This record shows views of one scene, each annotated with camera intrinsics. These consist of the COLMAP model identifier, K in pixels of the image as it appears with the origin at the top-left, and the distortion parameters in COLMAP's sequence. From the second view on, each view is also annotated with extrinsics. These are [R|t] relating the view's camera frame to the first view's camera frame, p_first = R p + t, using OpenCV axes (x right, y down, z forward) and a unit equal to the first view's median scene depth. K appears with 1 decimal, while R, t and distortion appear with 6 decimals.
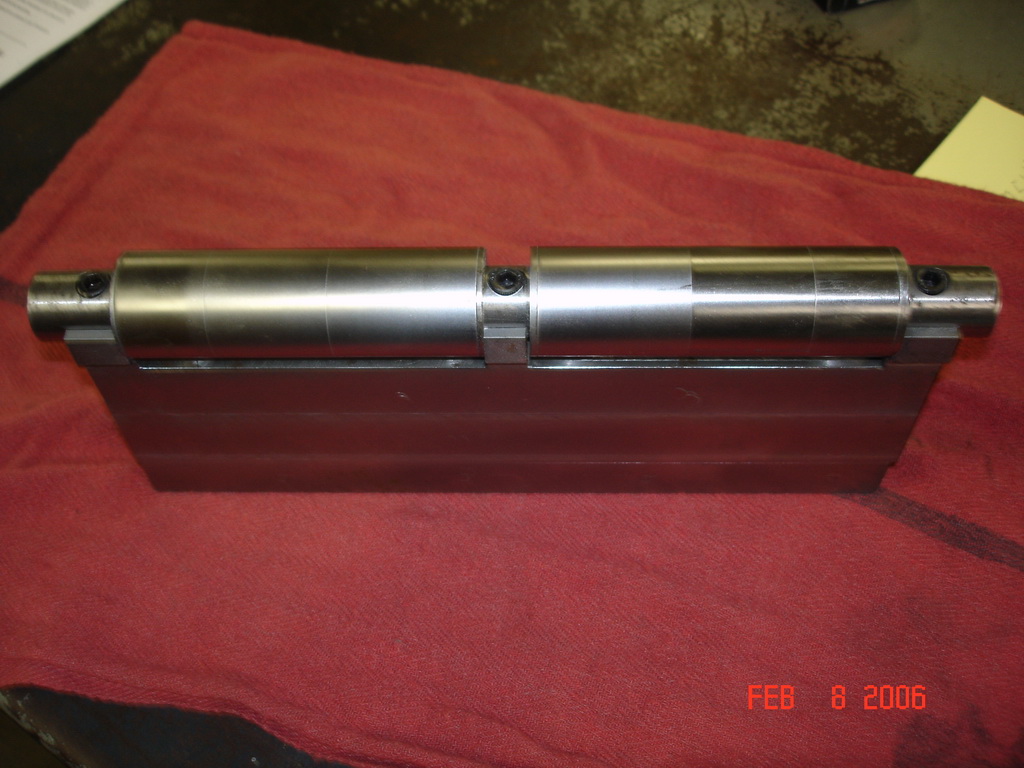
lens RADIAL K [[1181.4, 0, 512.0], [0, 1181.4, 384.0], [0, 0, 1]] dist [-0.033519, -0.202179]
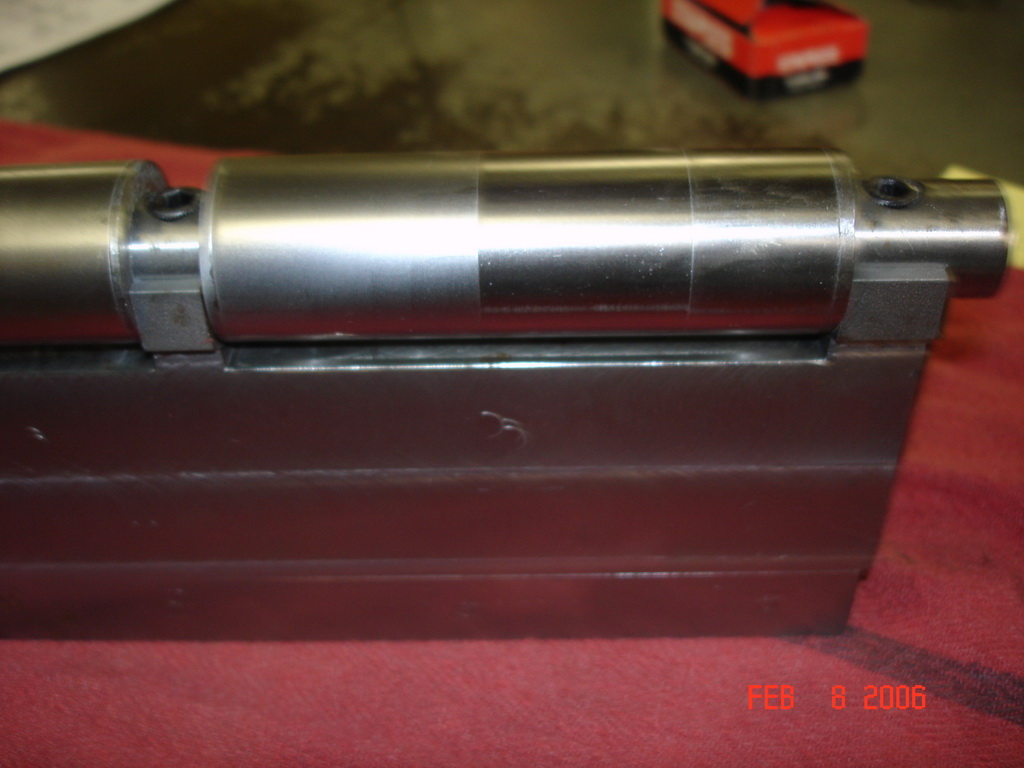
lens RADIAL K [[1181.4, 0, 512.0], [0, 1181.4, 384.0], [0, 0, 1]] dist [-0.033519, -0.202179]
pose [[0.999962, -0.005346, 0.006814, 0.133489], [0.007042, 0.959825, -0.280511, 0.140088], [-0.005041, 0.280548, 0.959827, 0.378775]]
